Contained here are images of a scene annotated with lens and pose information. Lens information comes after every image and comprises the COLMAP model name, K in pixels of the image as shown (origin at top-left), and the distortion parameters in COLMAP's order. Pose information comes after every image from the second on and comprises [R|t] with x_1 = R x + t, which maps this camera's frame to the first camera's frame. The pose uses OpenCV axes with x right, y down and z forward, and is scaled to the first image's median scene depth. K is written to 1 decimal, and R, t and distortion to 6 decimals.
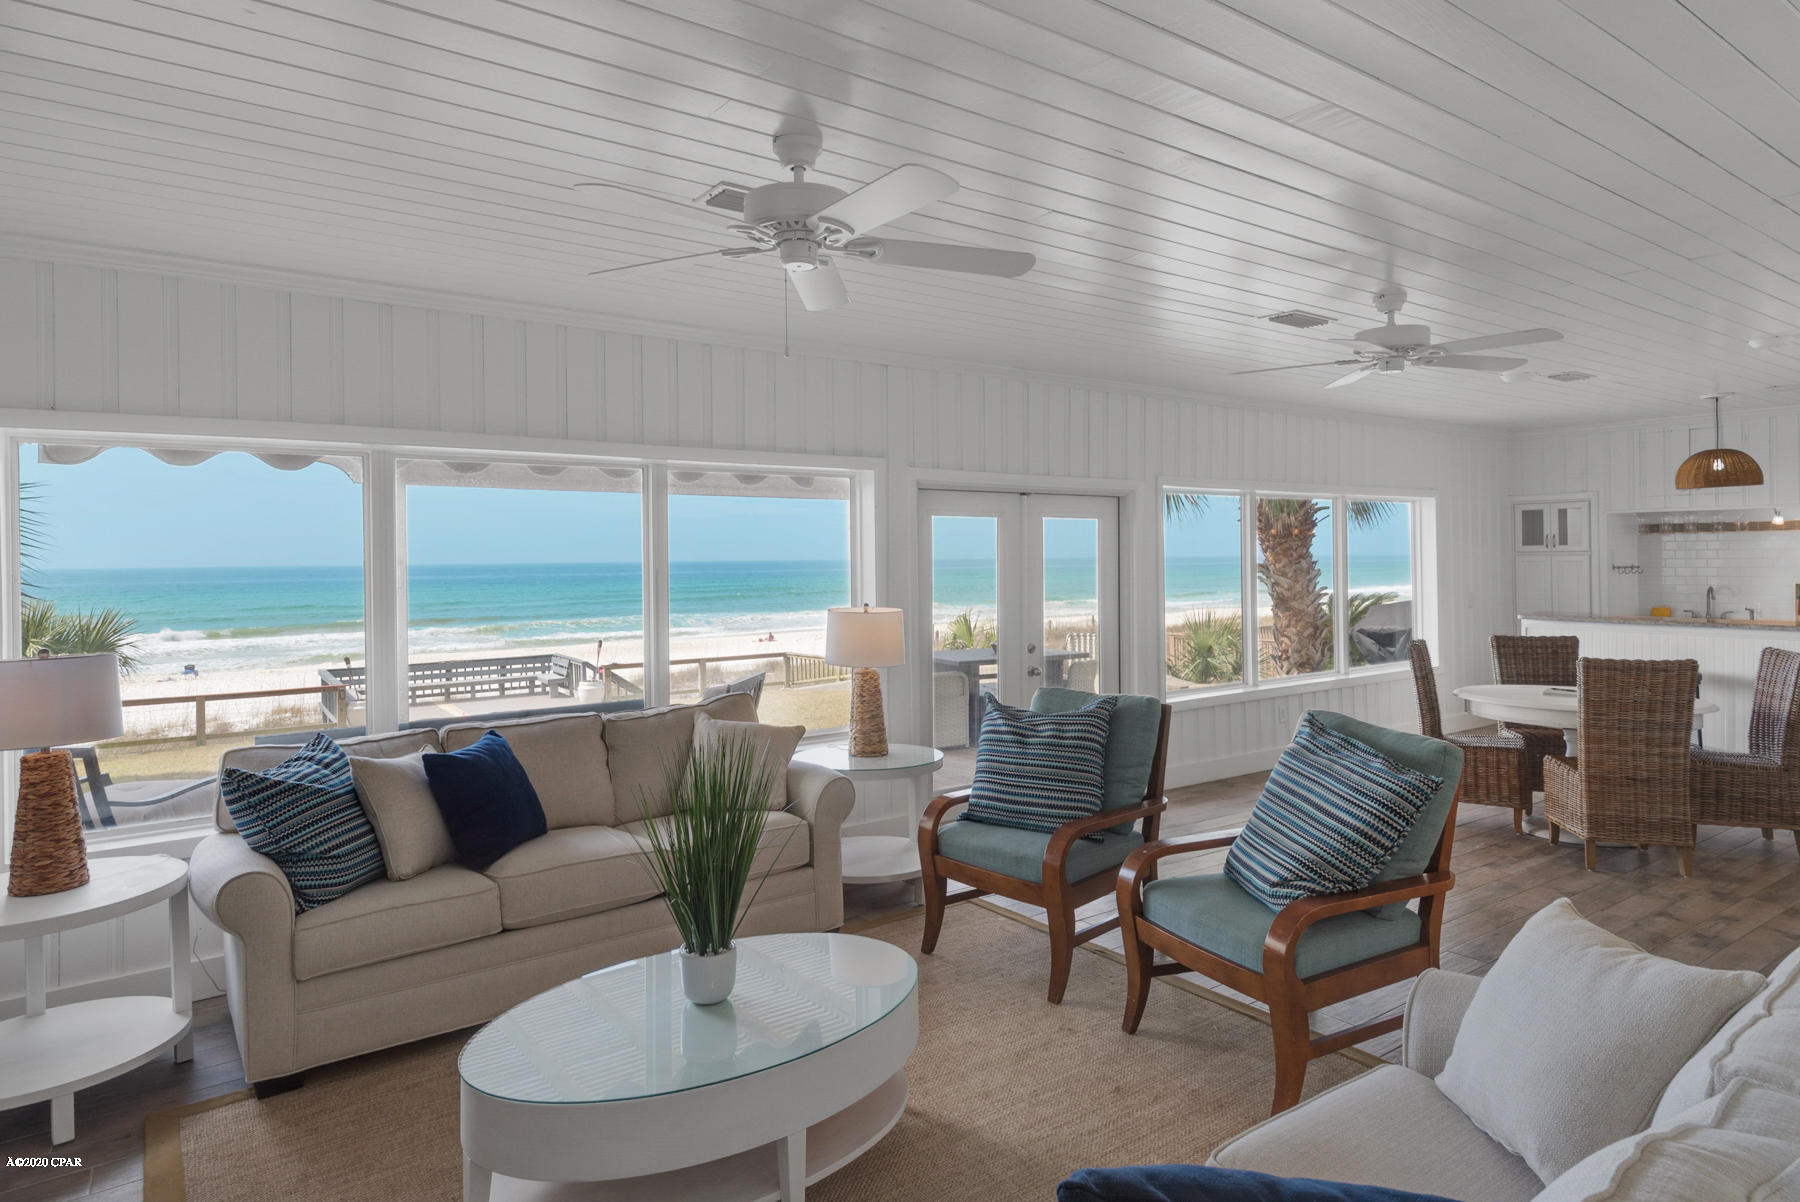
lens RADIAL K [[962.6, 0, 927.4], [0, 962.6, 554.8], [0, 0, 1]] dist [-0.006794, -0.002533]
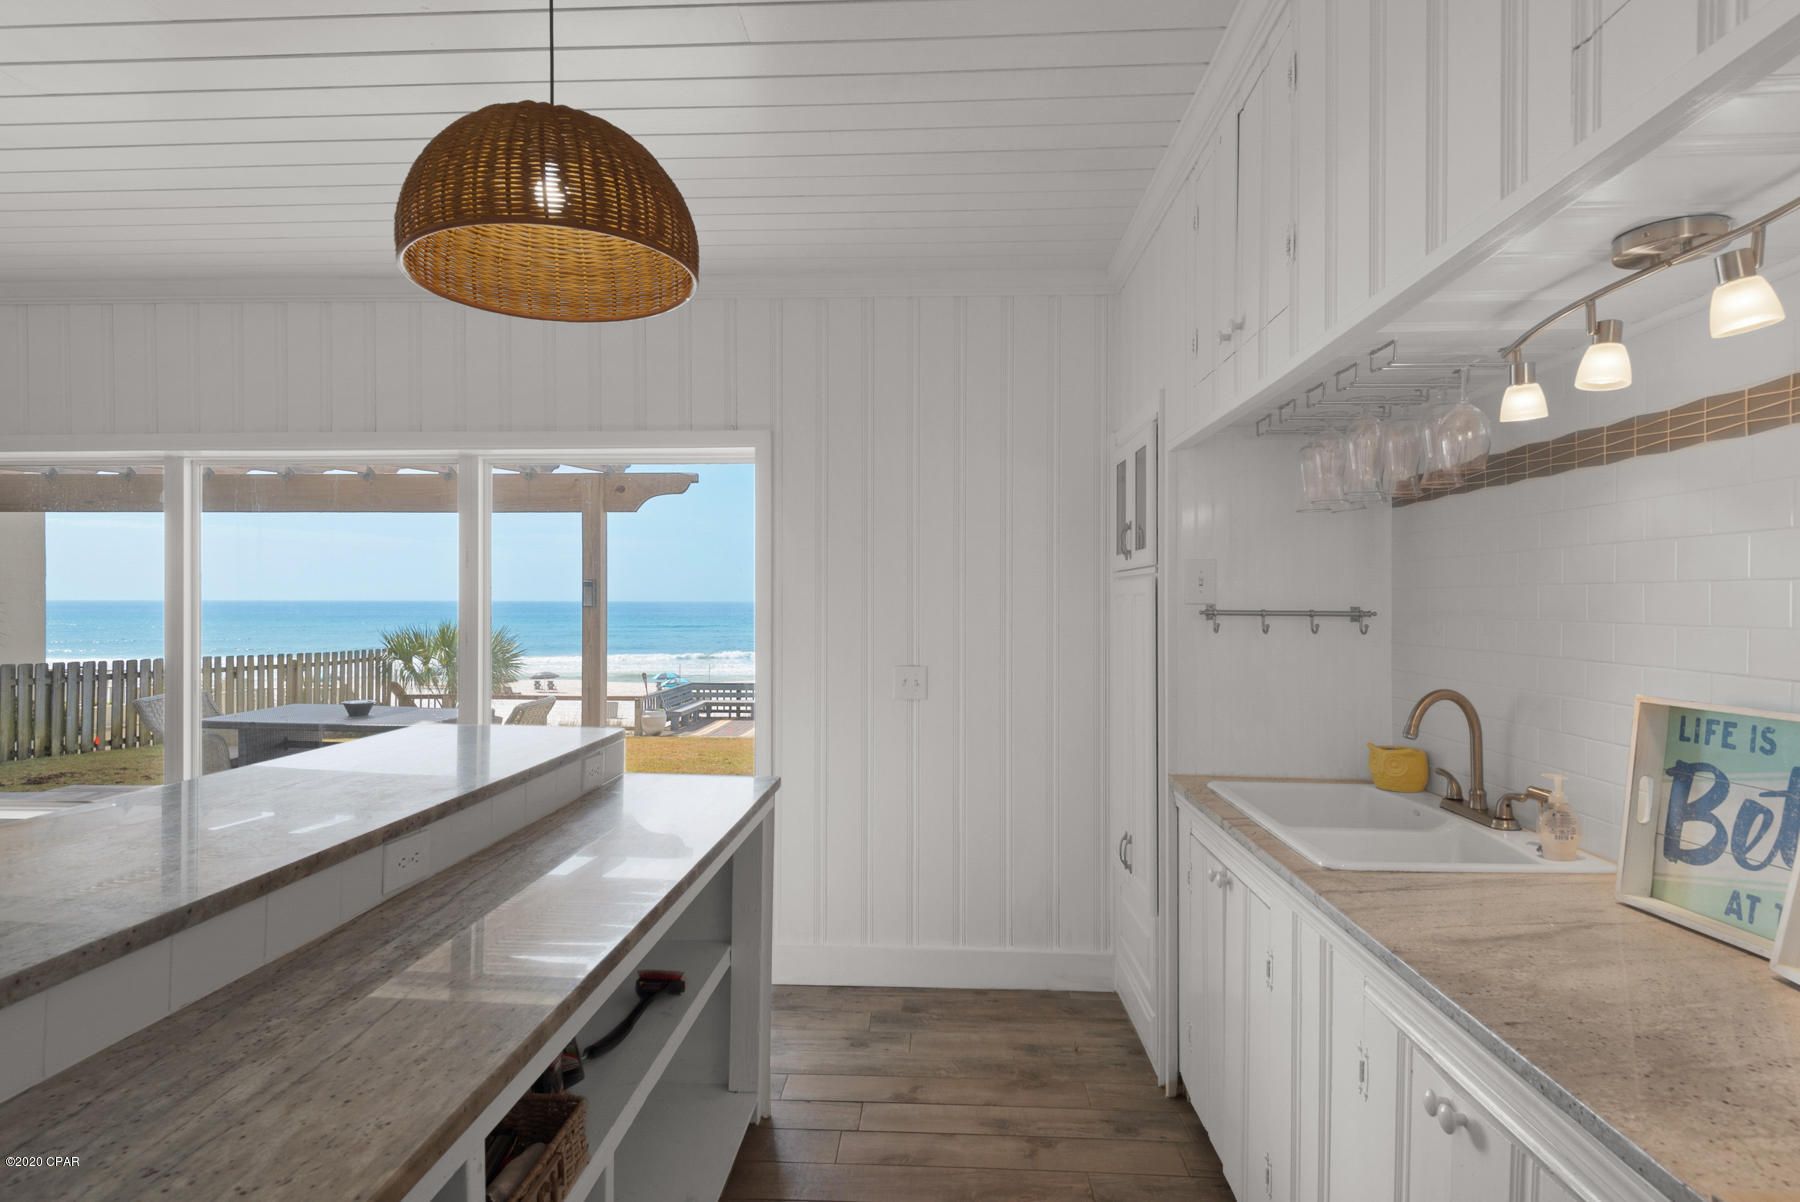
lens RADIAL K [[920.1, 0, 929.5], [0, 920.1, 603.2], [0, 0, 1]] dist [0.001412, 0.000401]
pose [[0.815276, 0.016456, -0.578839, 0.842536], [-0.010617, 0.999853, 0.013471, 0.006625], [0.578975, -0.004837, 0.815331, 0.701260]]
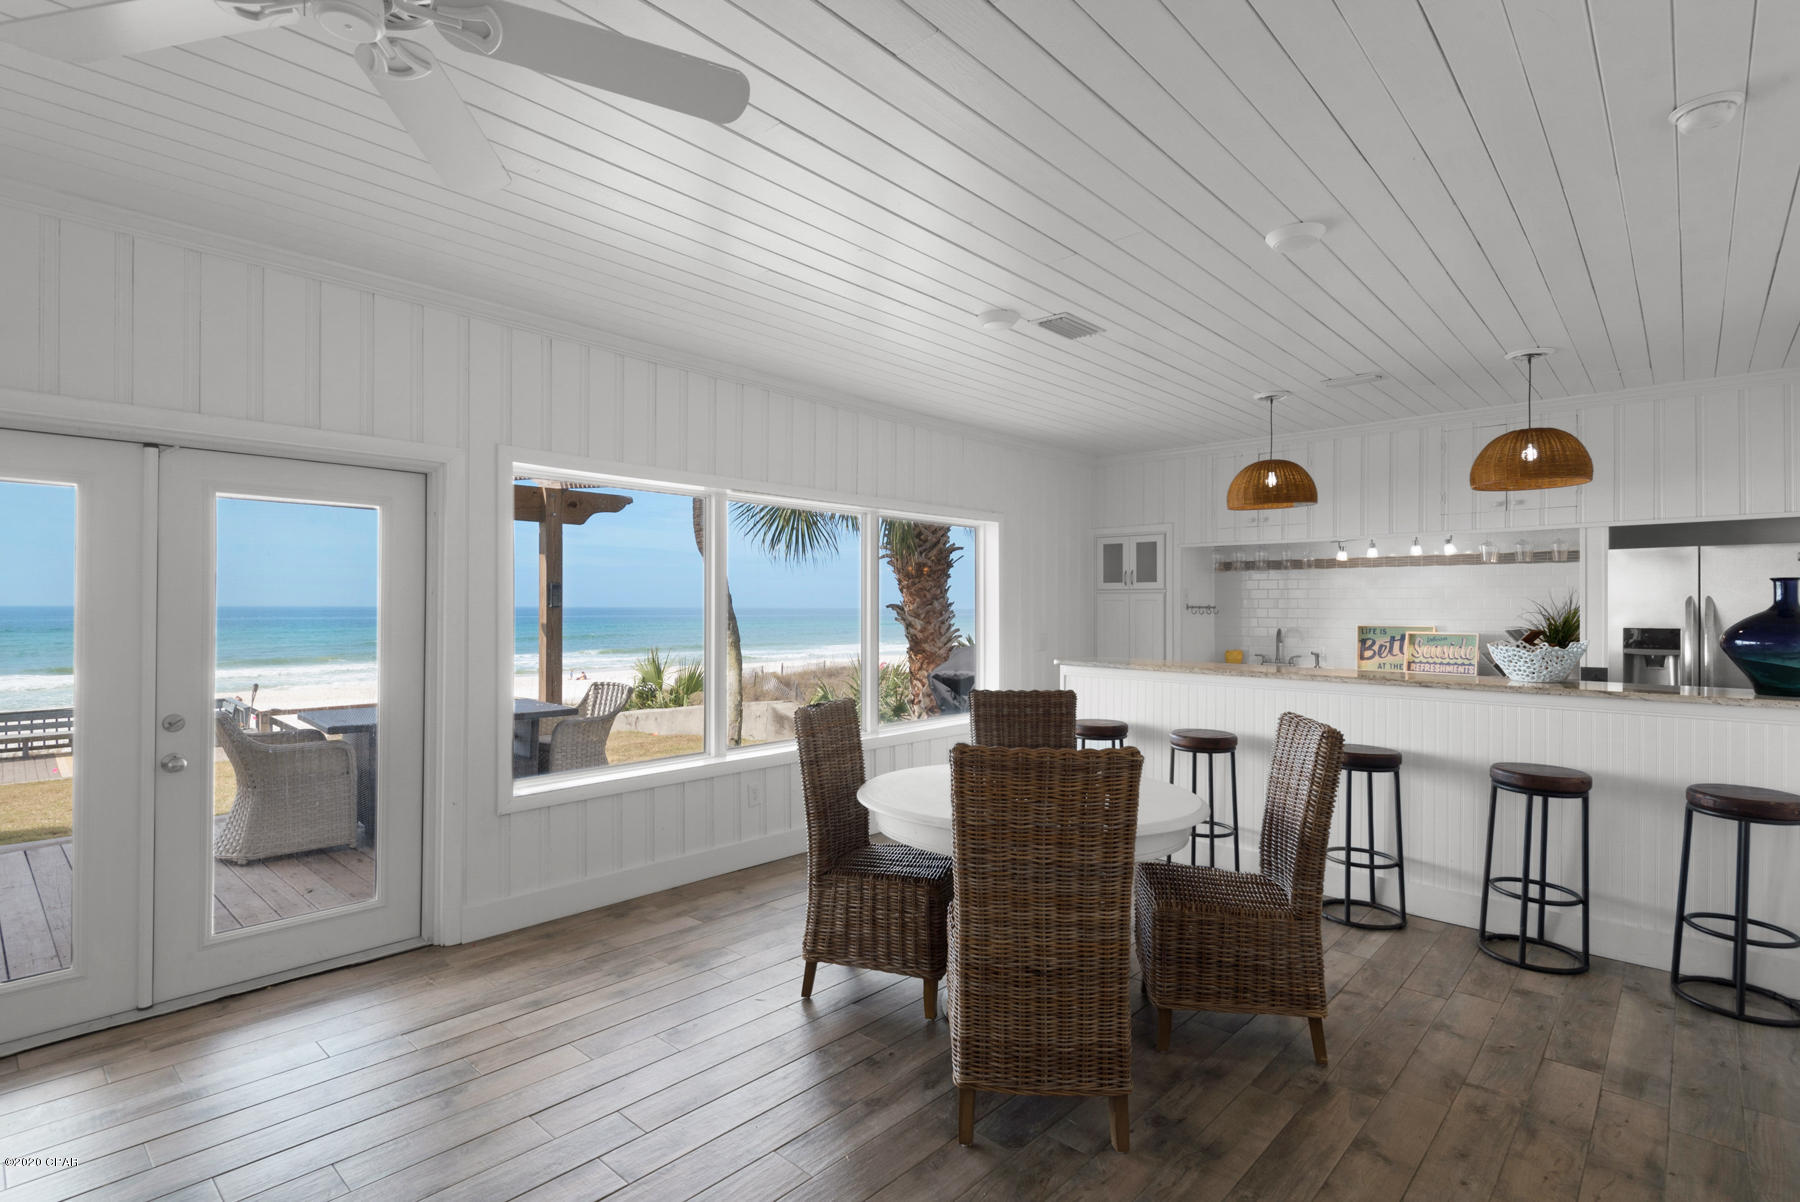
lens RADIAL K [[865.1, 0, 907.1], [0, 865.1, 602.6], [0, 0, 1]] dist [0.007017, -0.001742]
pose [[0.972364, 0.016708, 0.232873, 0.273902], [-0.016851, 0.999857, -0.001375, 0.014785], [-0.232863, -0.002588, 0.972506, 0.271592]]
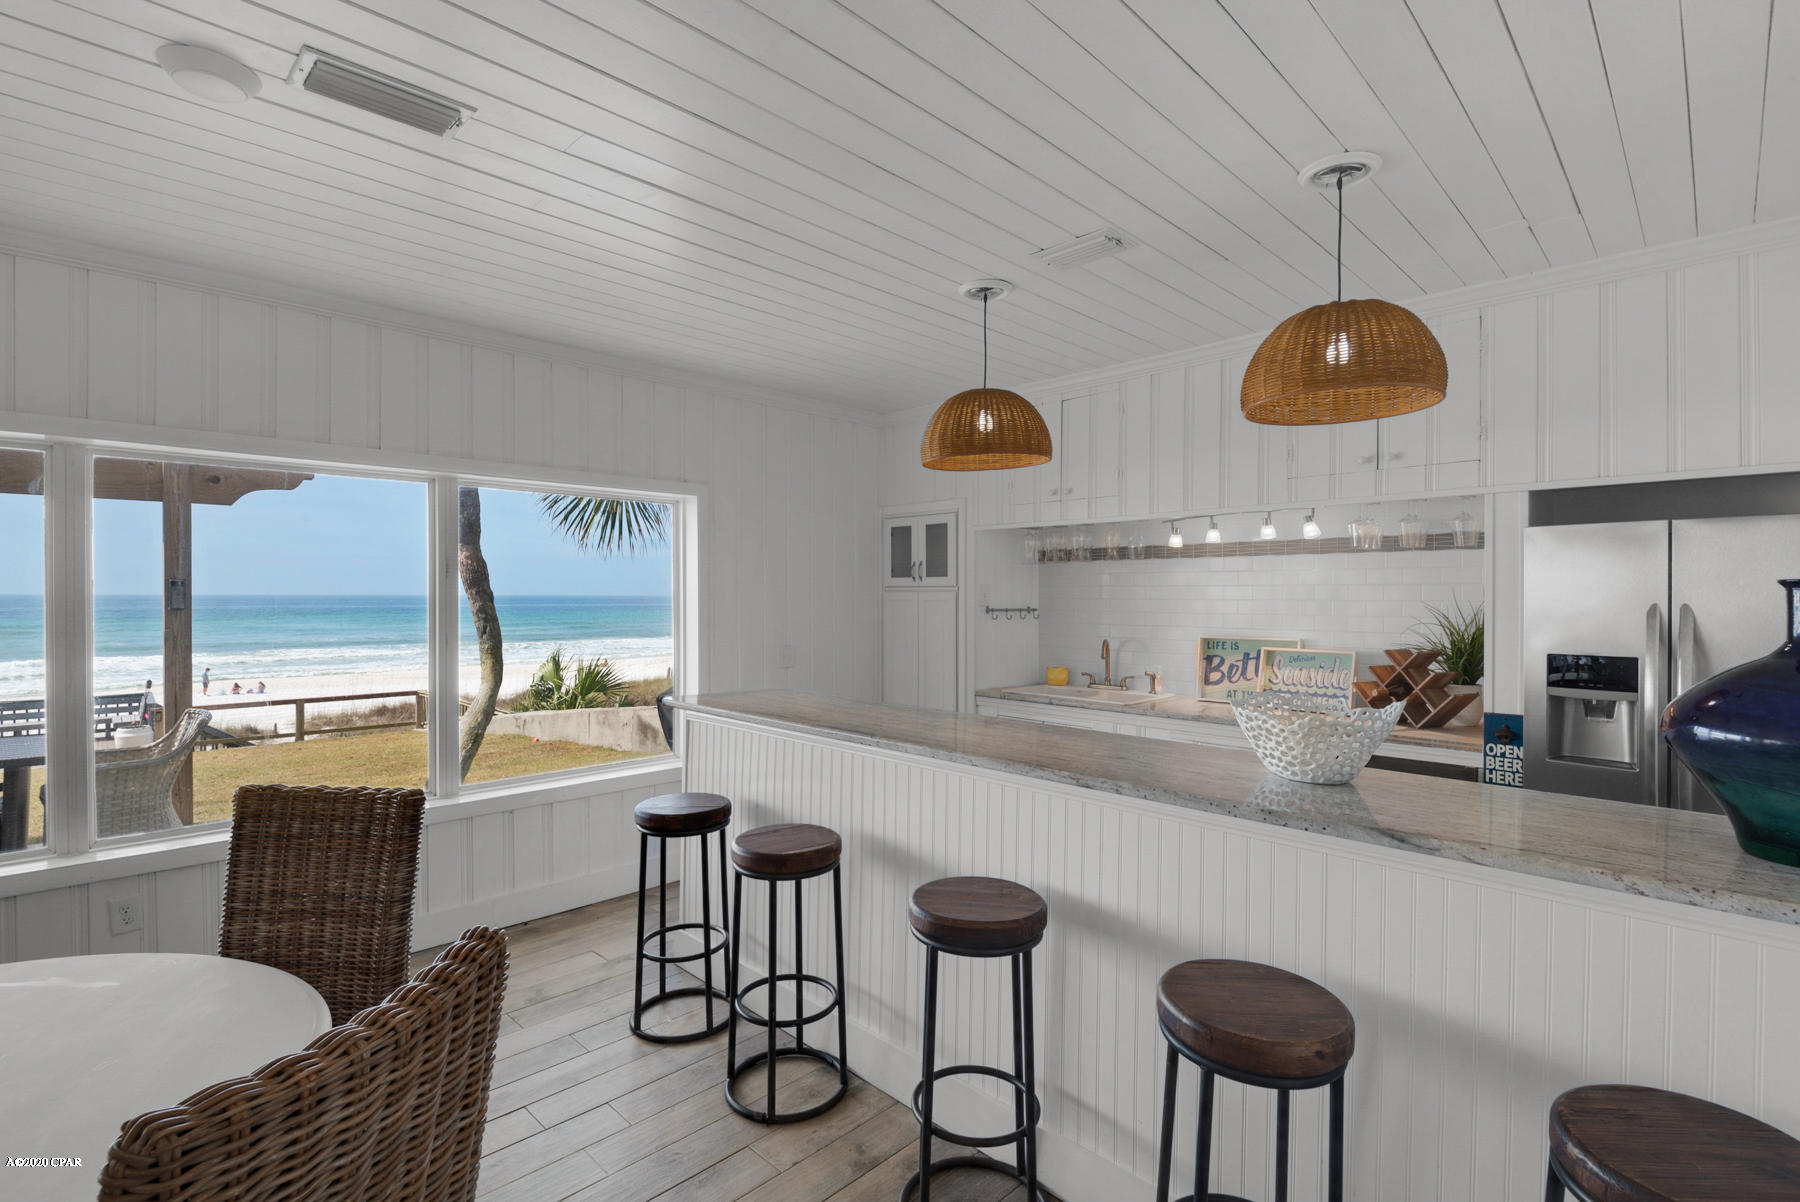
lens RADIAL K [[865.1, 0, 864.0], [0, 865.1, 594.6], [0, 0, 1]] dist [0.007017, -0.001742]
pose [[0.981671, 0.016157, 0.189897, 0.529466], [-0.016693, 0.999860, 0.001223, 0.002692], [-0.189851, -0.004370, 0.981803, 0.425723]]
